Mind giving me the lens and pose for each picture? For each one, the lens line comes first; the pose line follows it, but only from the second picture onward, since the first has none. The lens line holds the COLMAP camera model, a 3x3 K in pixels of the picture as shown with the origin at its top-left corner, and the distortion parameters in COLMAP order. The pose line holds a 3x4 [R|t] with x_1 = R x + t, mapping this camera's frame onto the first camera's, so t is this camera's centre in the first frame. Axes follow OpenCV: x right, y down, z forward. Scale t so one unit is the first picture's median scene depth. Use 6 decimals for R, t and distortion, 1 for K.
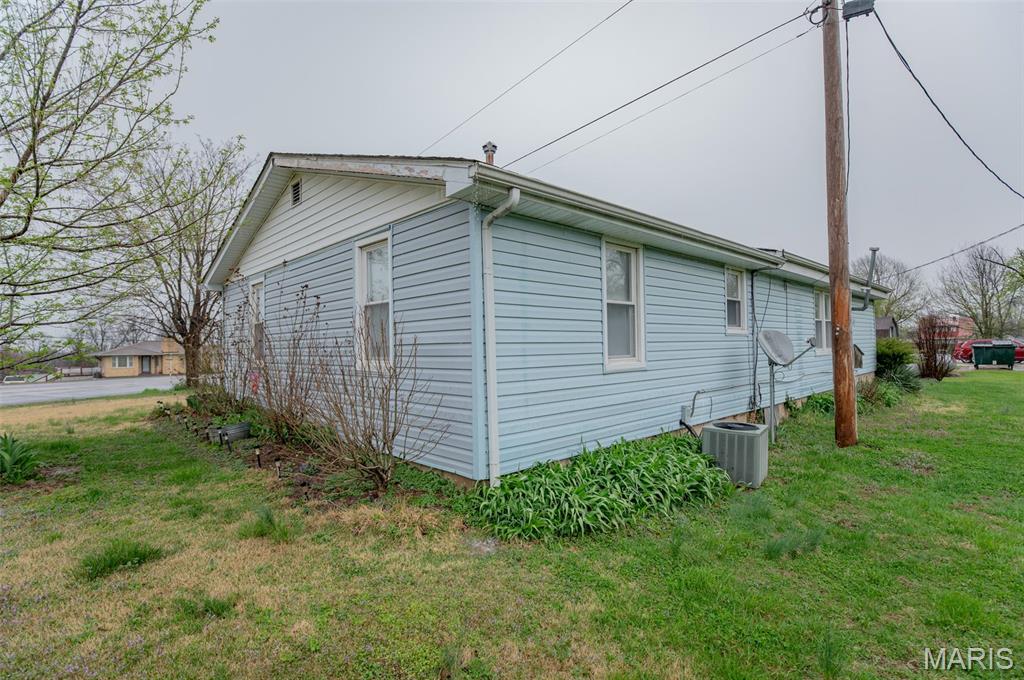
lens RADIAL K [[495.9, 0, 511.8], [0, 495.9, 336.9], [0, 0, 1]] dist [-0.025652, -0.004395]
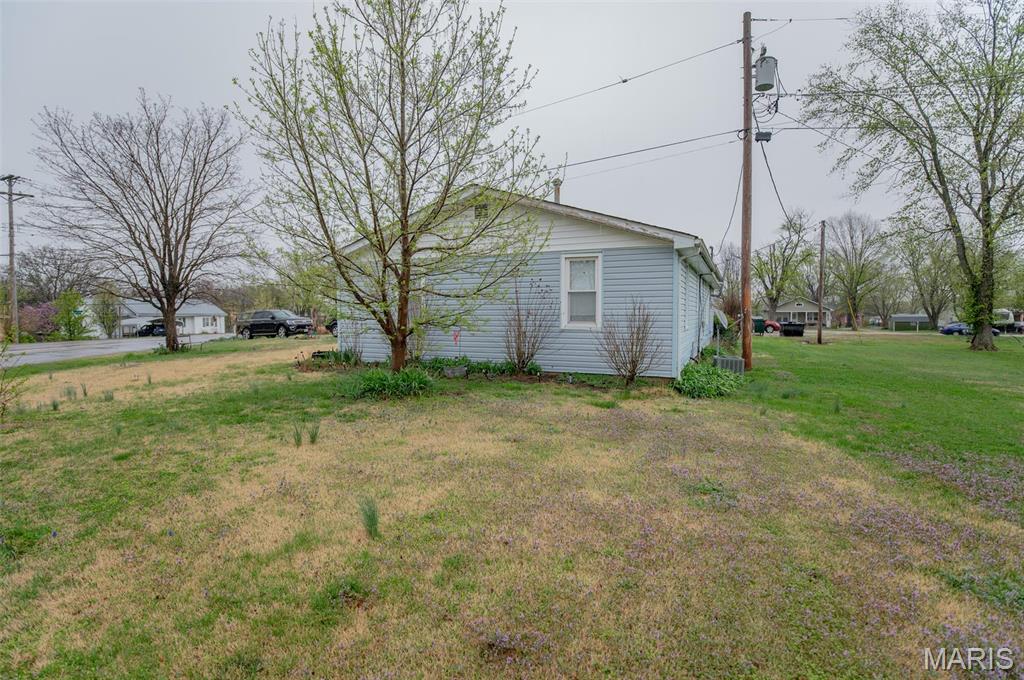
lens RADIAL K [[495.9, 0, 511.8], [0, 495.9, 336.9], [0, 0, 1]] dist [-0.025652, -0.004395]
pose [[0.937011, 0.021786, 0.348619, -0.279904], [-0.035137, 0.998870, 0.032017, 0.012046], [-0.347527, -0.042250, 0.936717, -0.148392]]
